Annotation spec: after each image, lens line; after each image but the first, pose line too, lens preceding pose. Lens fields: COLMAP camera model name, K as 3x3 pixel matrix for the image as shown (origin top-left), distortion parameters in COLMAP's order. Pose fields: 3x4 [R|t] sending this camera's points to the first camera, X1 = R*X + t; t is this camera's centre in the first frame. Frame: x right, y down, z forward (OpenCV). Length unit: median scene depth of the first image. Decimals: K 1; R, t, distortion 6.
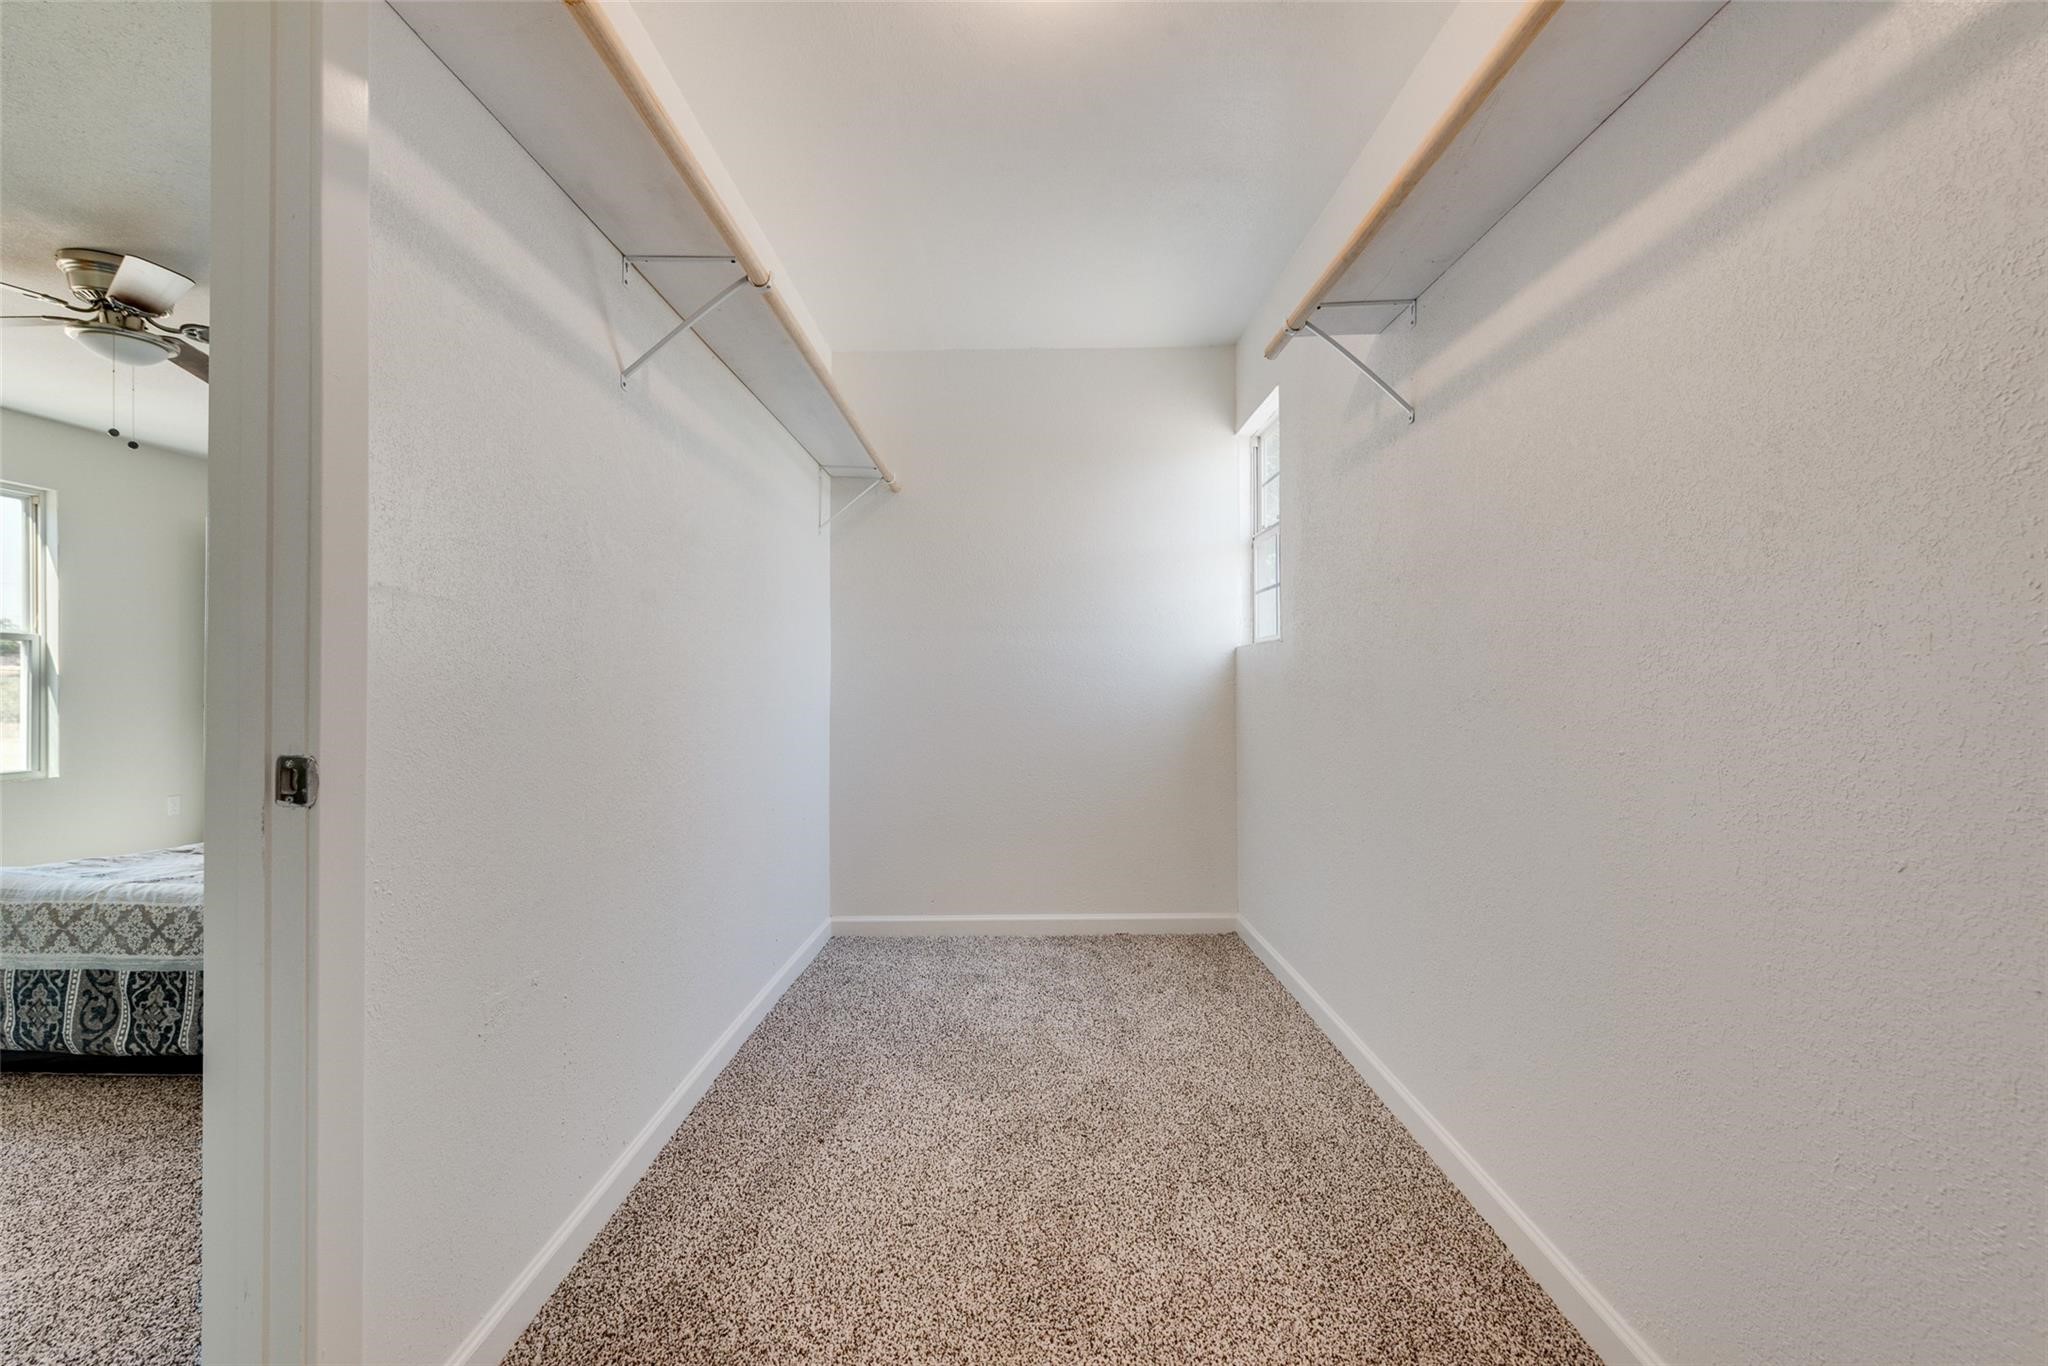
lens RADIAL K [[801.7, 0, 1030.5], [0, 801.7, 673.2], [0, 0, 1]] dist [-0.004087, -0.000321]
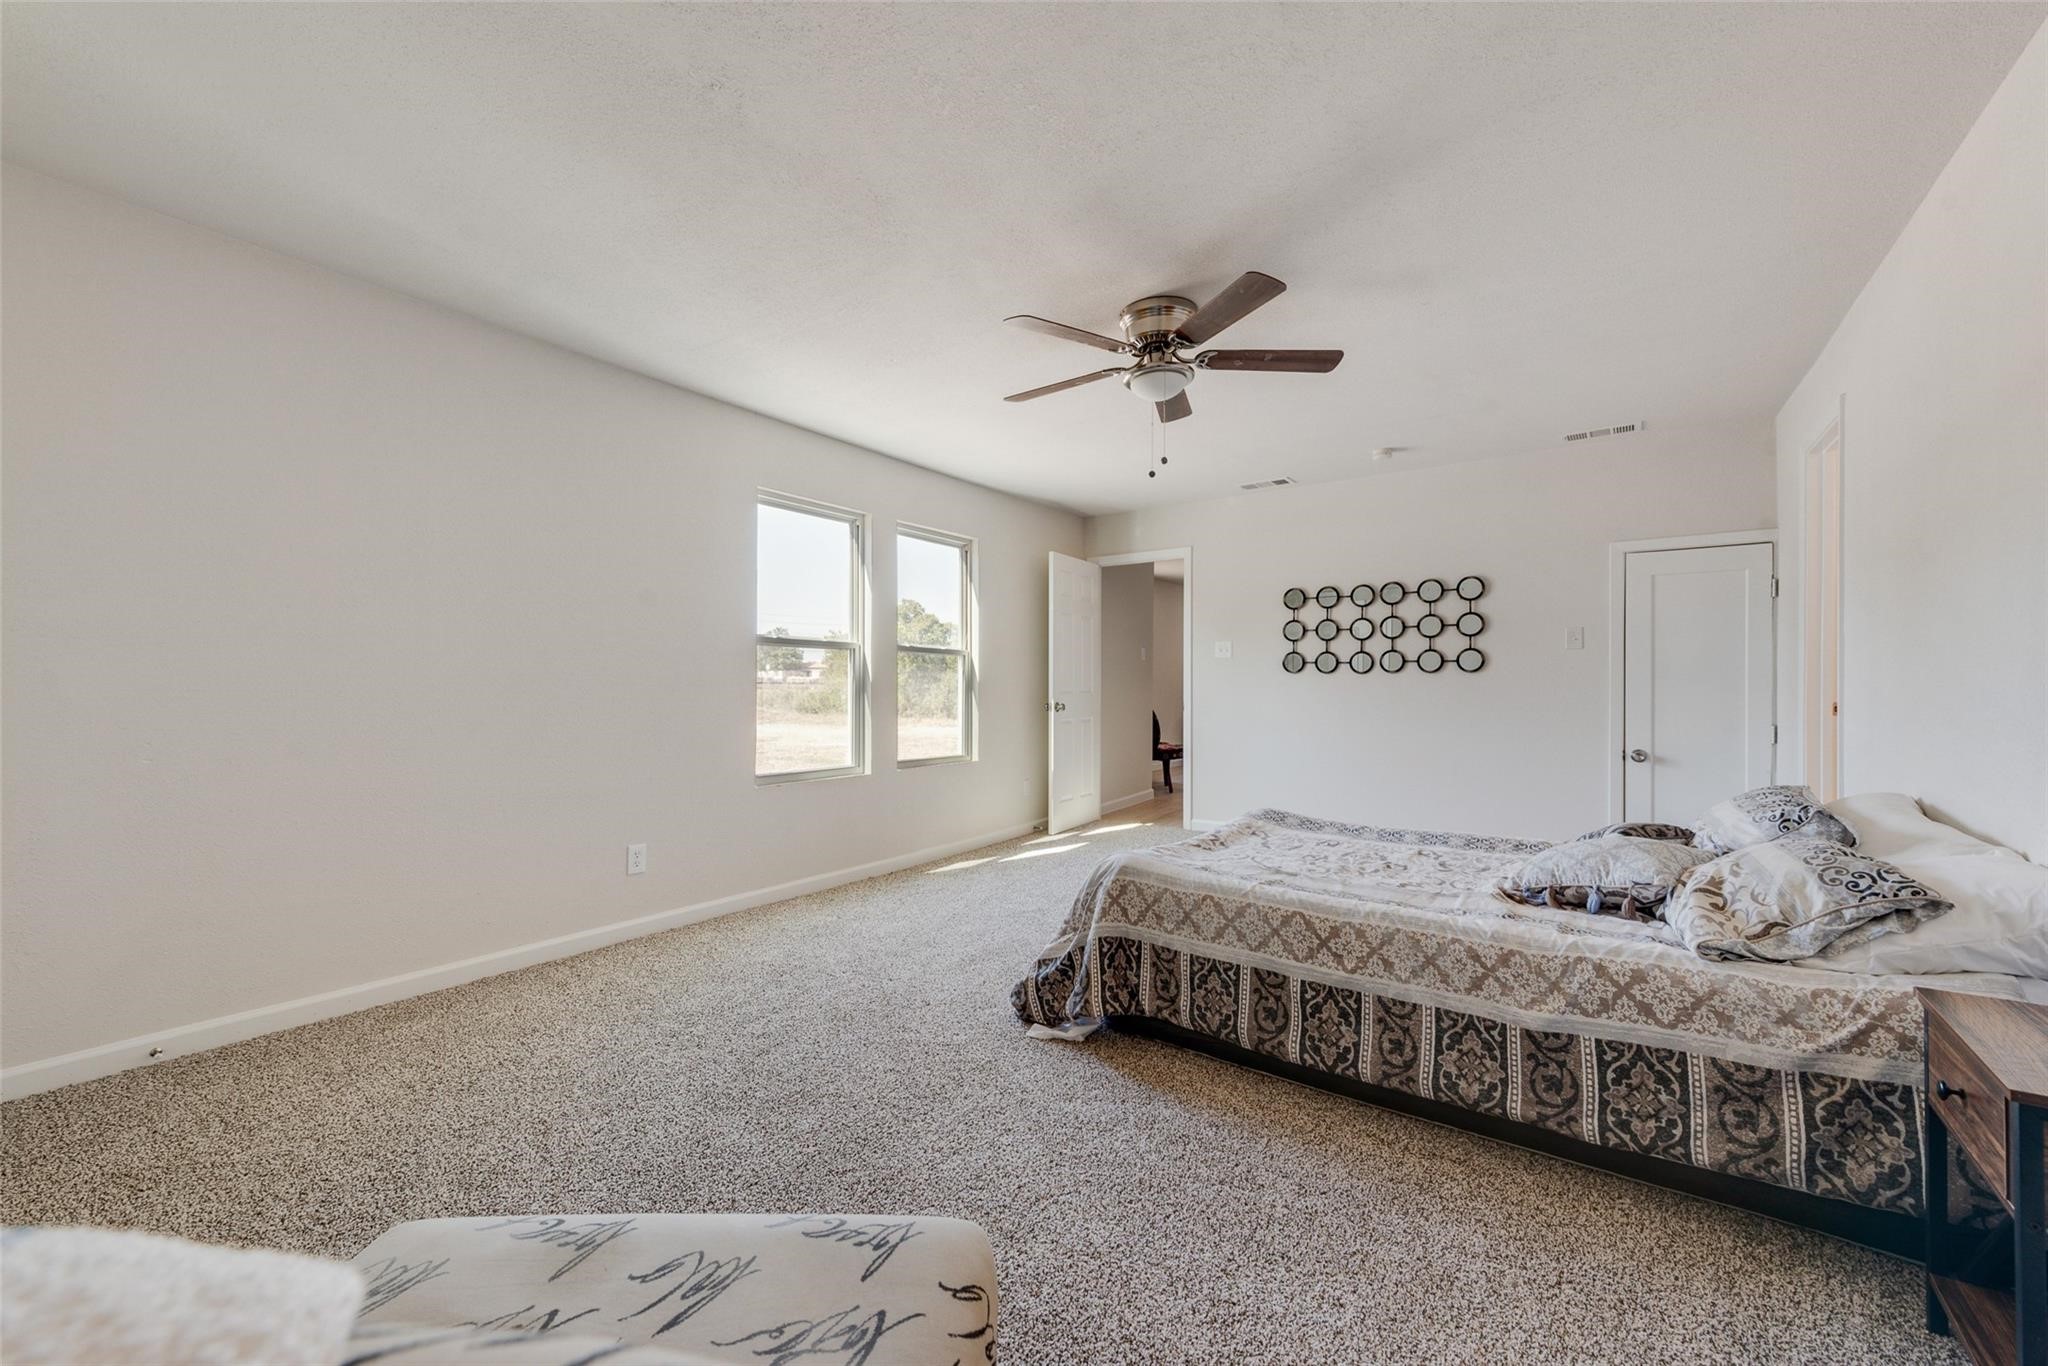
lens RADIAL K [[801.7, 0, 1043.1], [0, 801.7, 683.6], [0, 0, 1]] dist [-0.004087, -0.000321]
pose [[0.803740, 0.001151, -0.594980, -0.797439], [0.000978, 0.999994, 0.003256, 0.004067], [0.594981, -0.003199, 0.803734, 0.013175]]
